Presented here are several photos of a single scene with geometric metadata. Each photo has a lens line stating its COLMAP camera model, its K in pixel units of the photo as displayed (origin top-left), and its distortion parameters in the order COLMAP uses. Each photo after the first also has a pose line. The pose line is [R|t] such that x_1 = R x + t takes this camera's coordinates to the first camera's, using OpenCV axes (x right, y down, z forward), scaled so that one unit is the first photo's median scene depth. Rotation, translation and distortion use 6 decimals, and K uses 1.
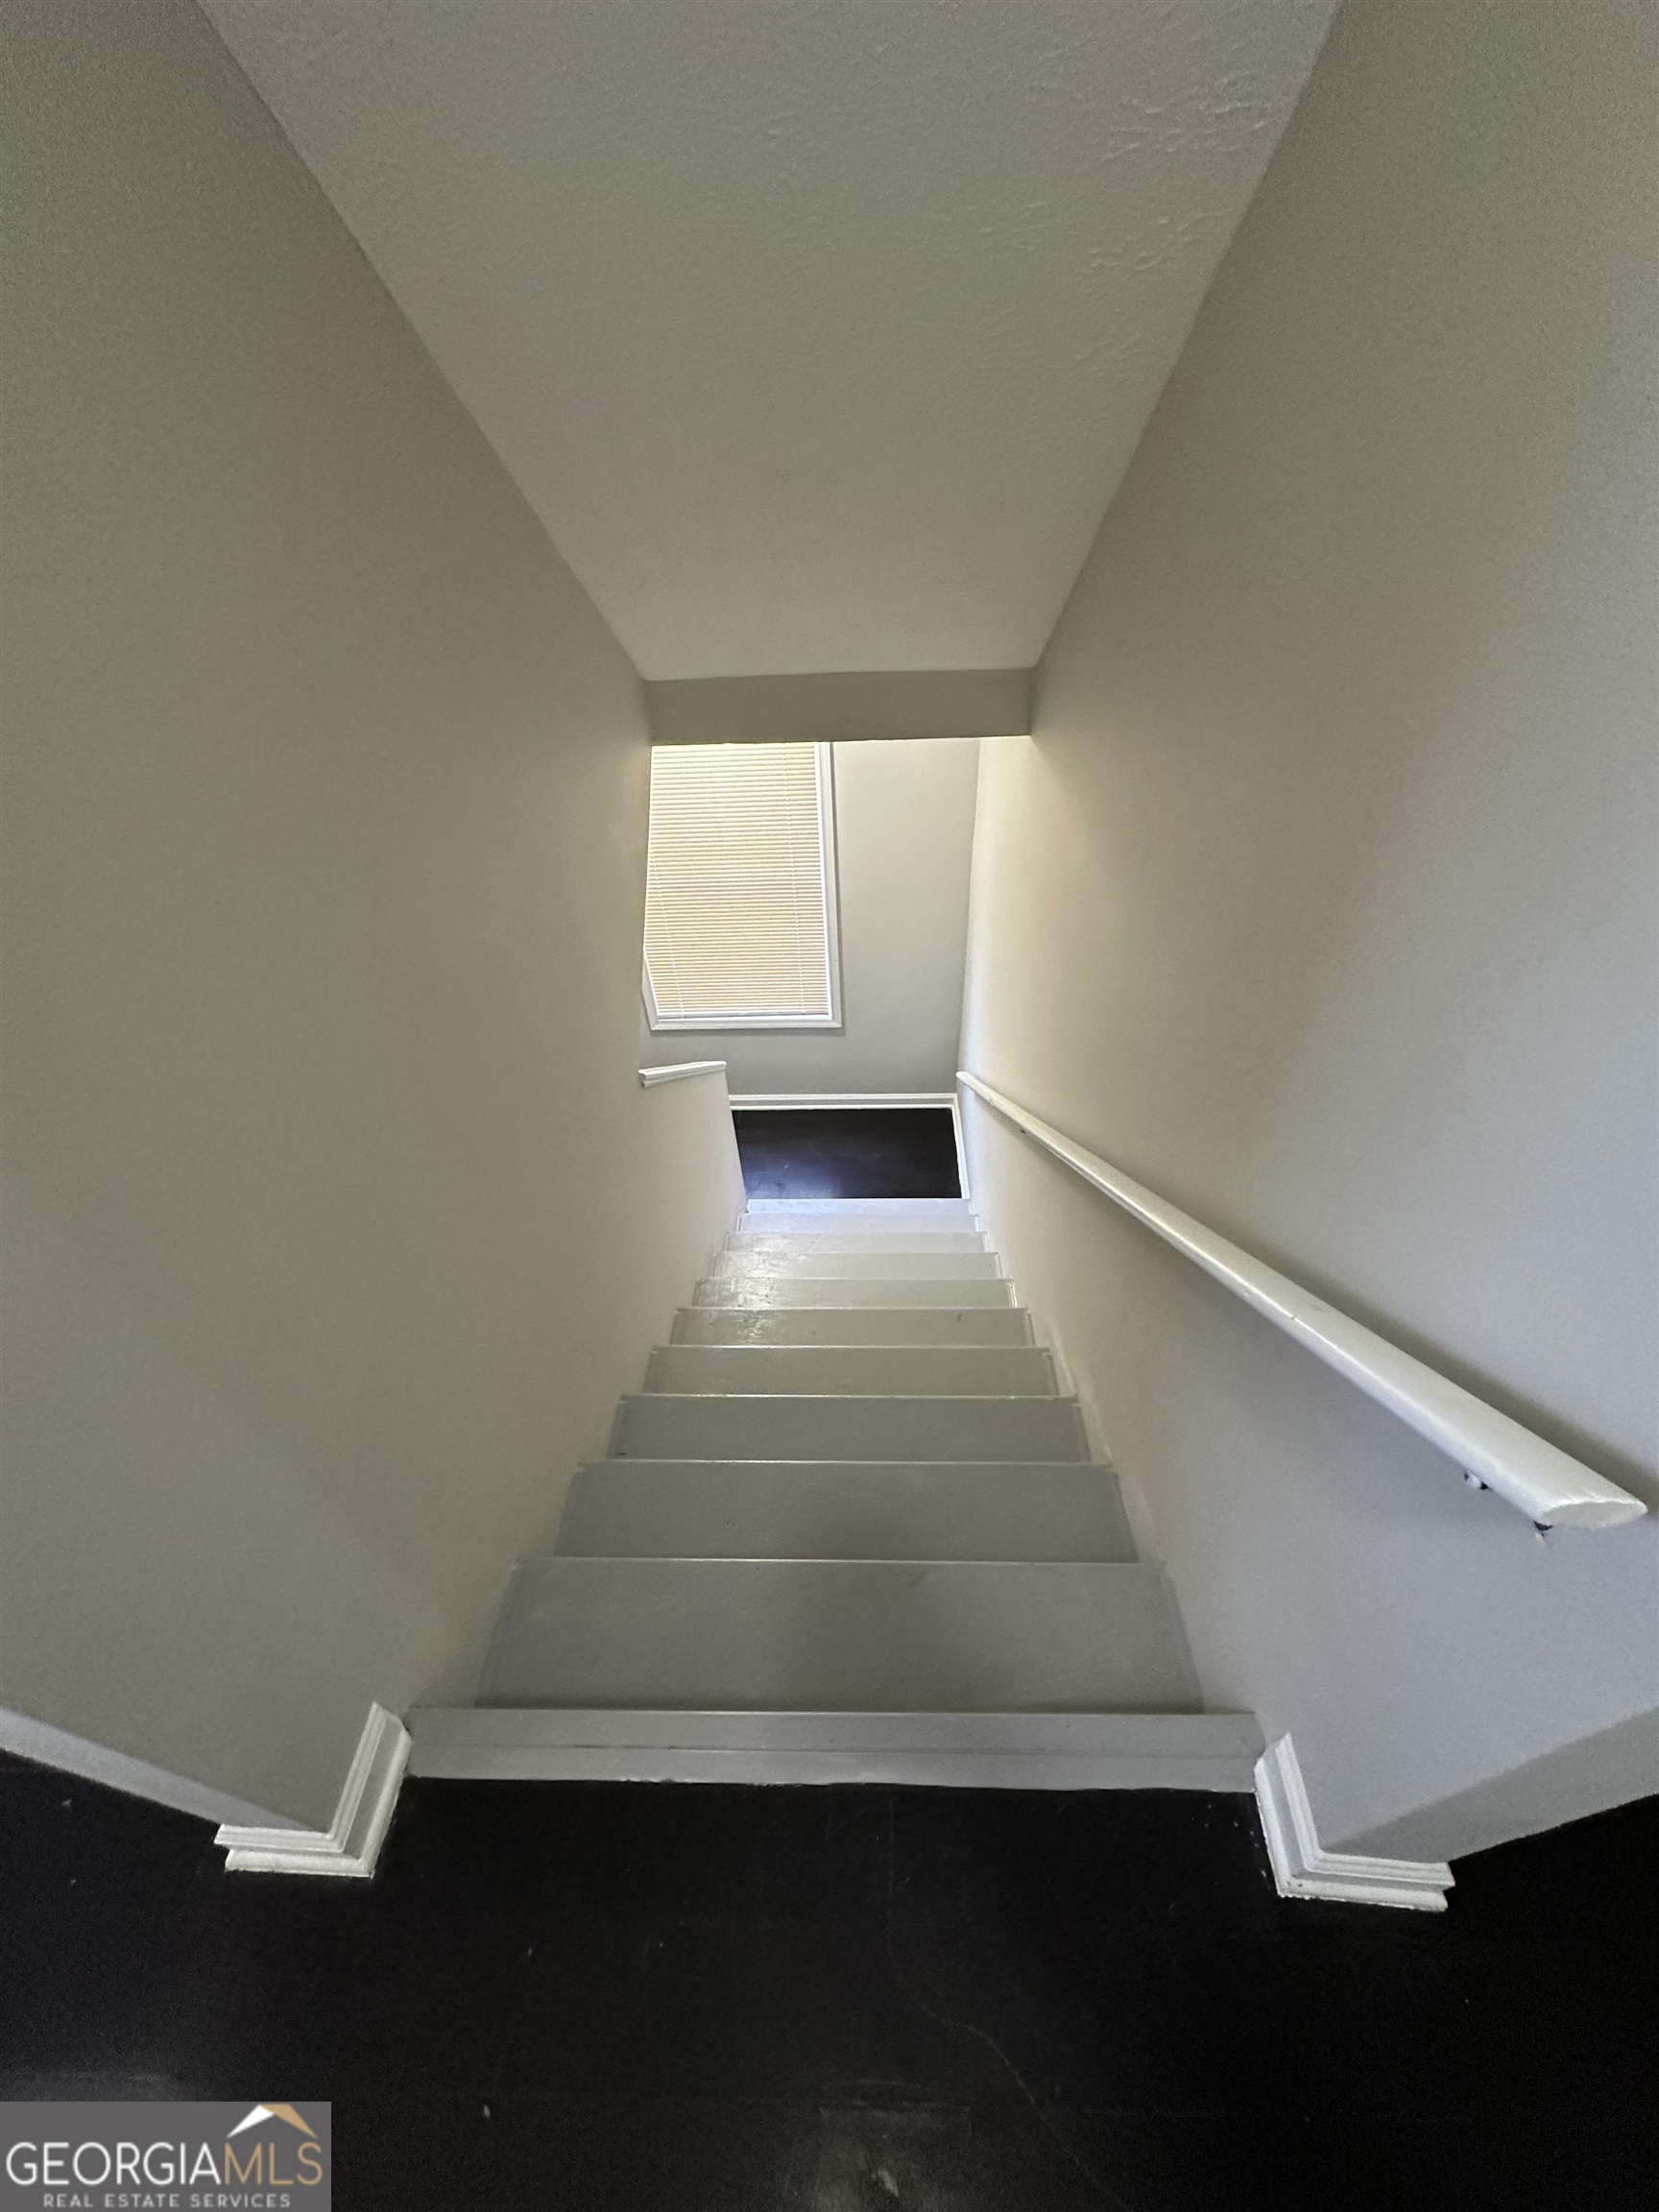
lens RADIAL K [[879.3, 0, 827.6], [0, 879.3, 1103.2], [0, 0, 1]] dist [-0.003258, -0.000043]
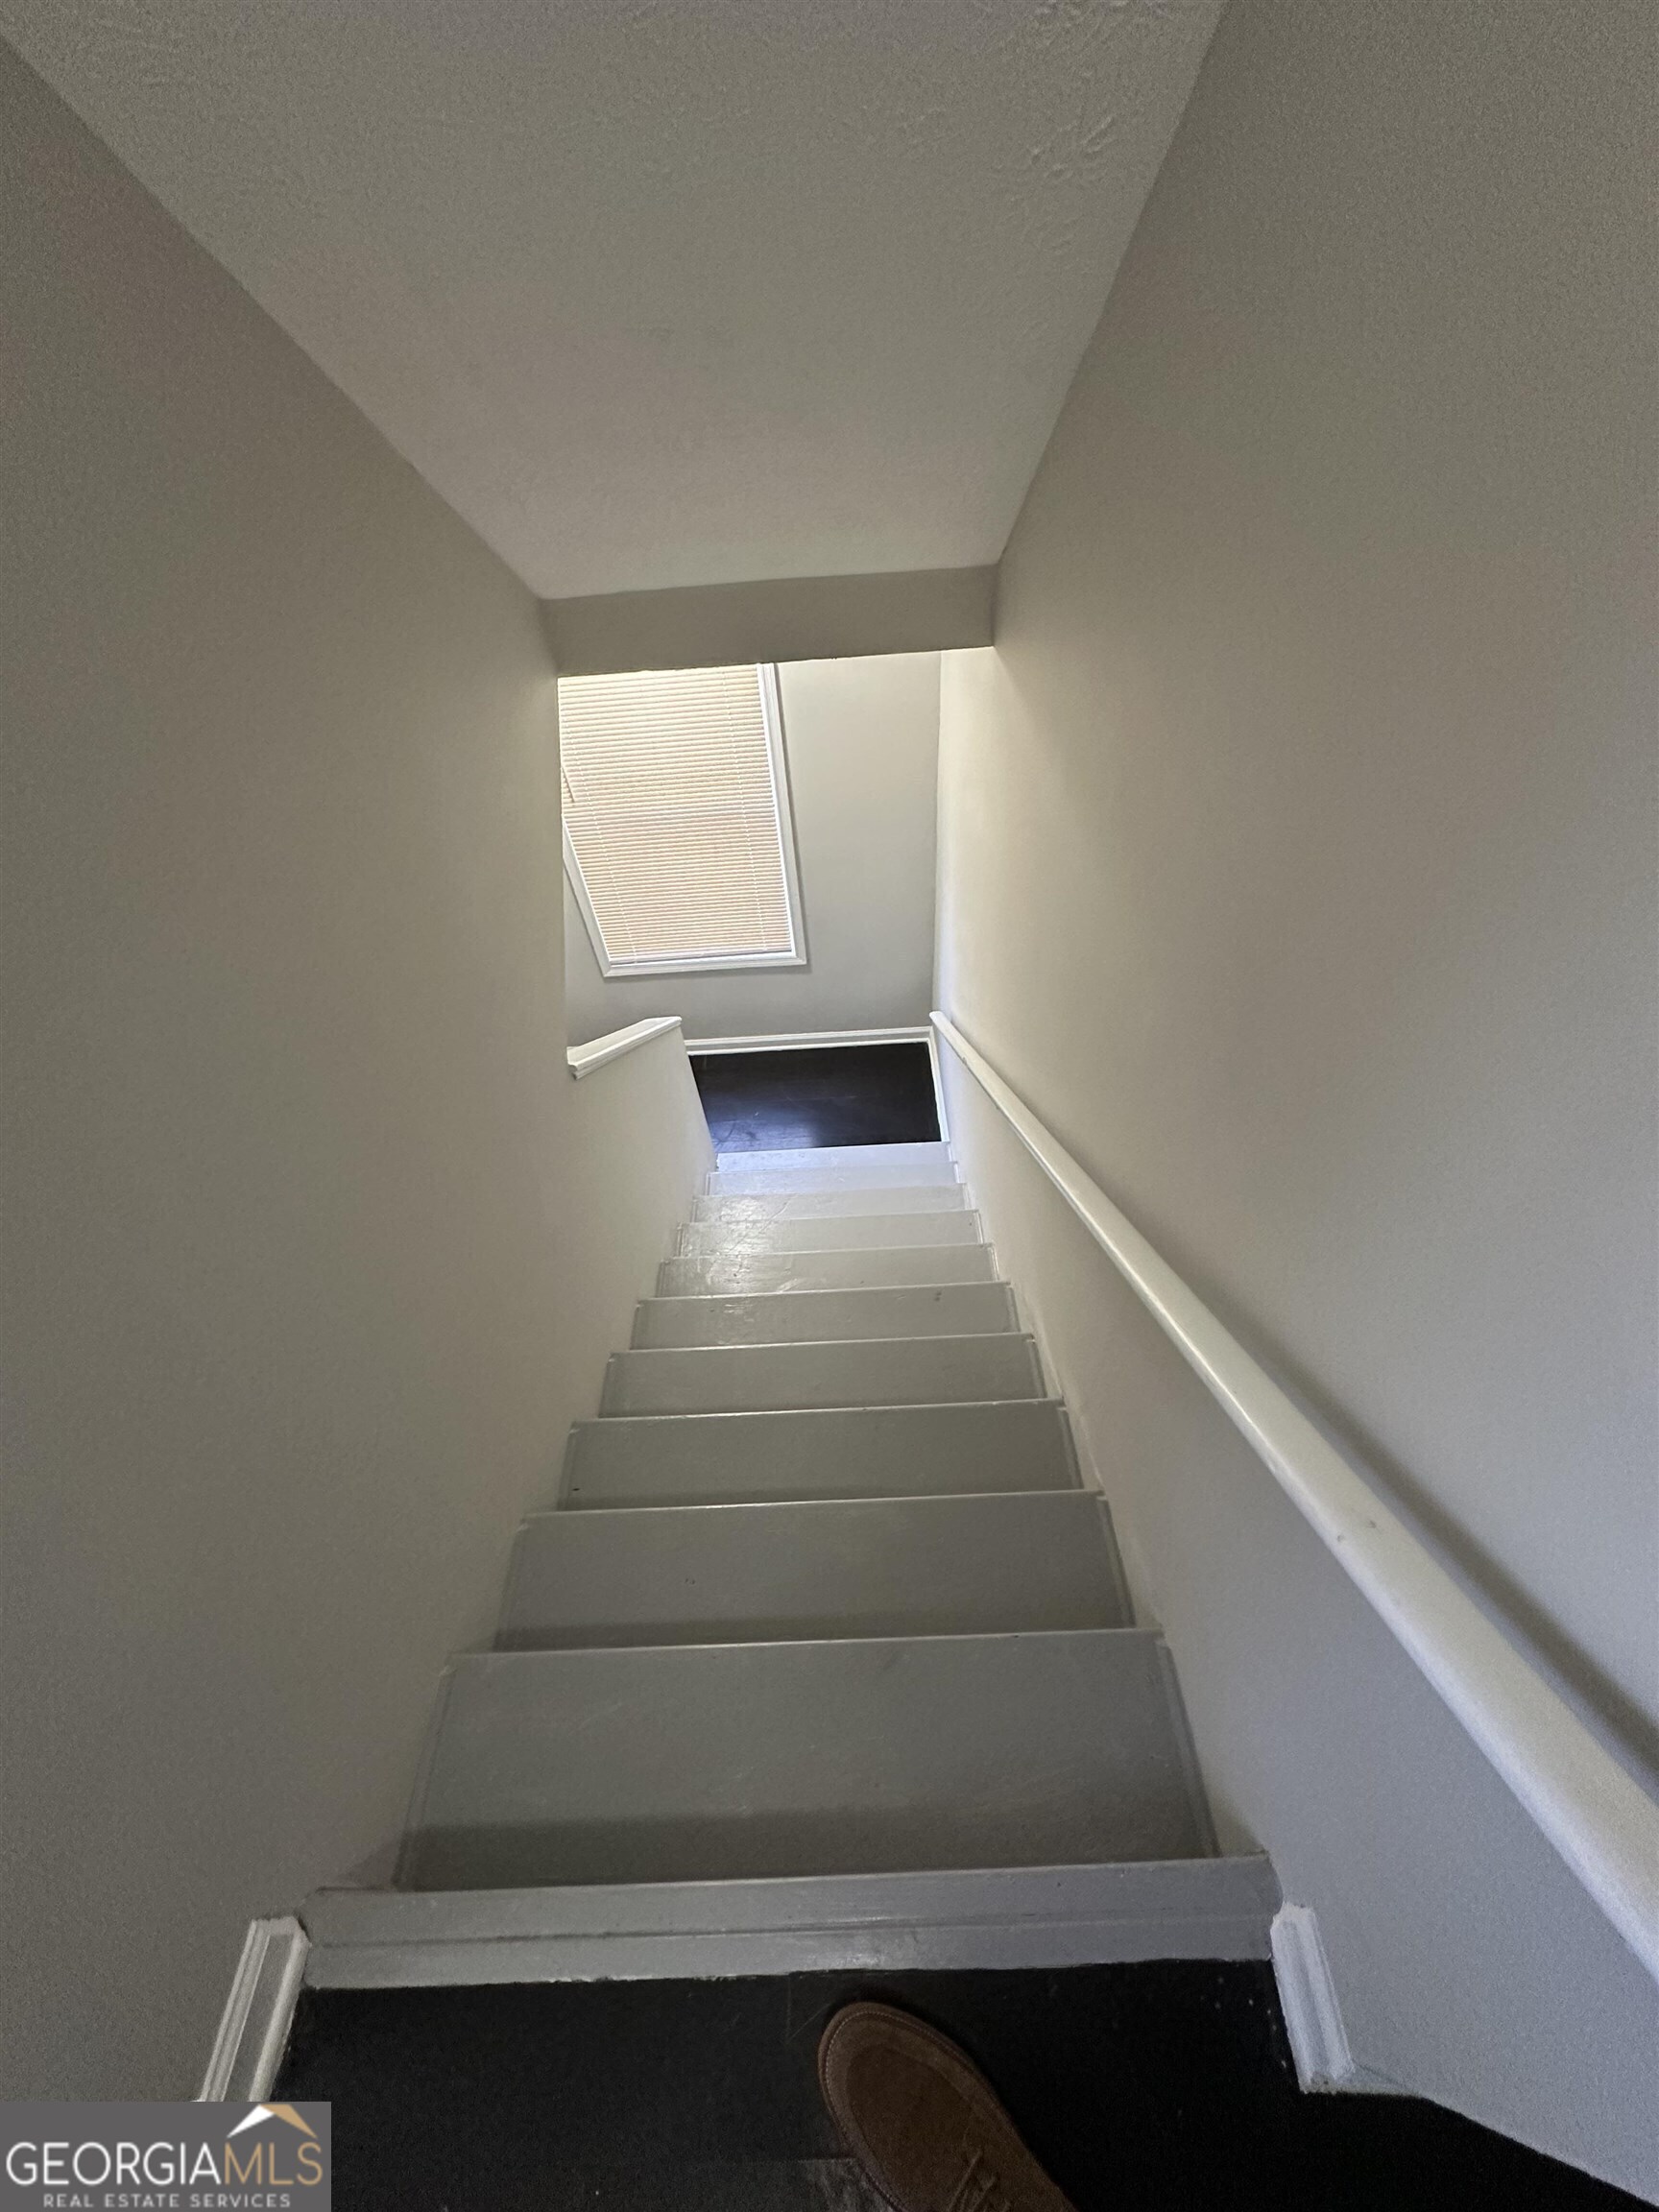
lens RADIAL K [[879.3, 0, 827.6], [0, 879.3, 1103.2], [0, 0, 1]] dist [-0.003258, -0.000043]
pose [[0.998569, -0.051788, 0.013320, 0.031196], [0.050010, 0.992644, 0.110261, -0.074035], [-0.018932, -0.109437, 0.993813, 0.094540]]
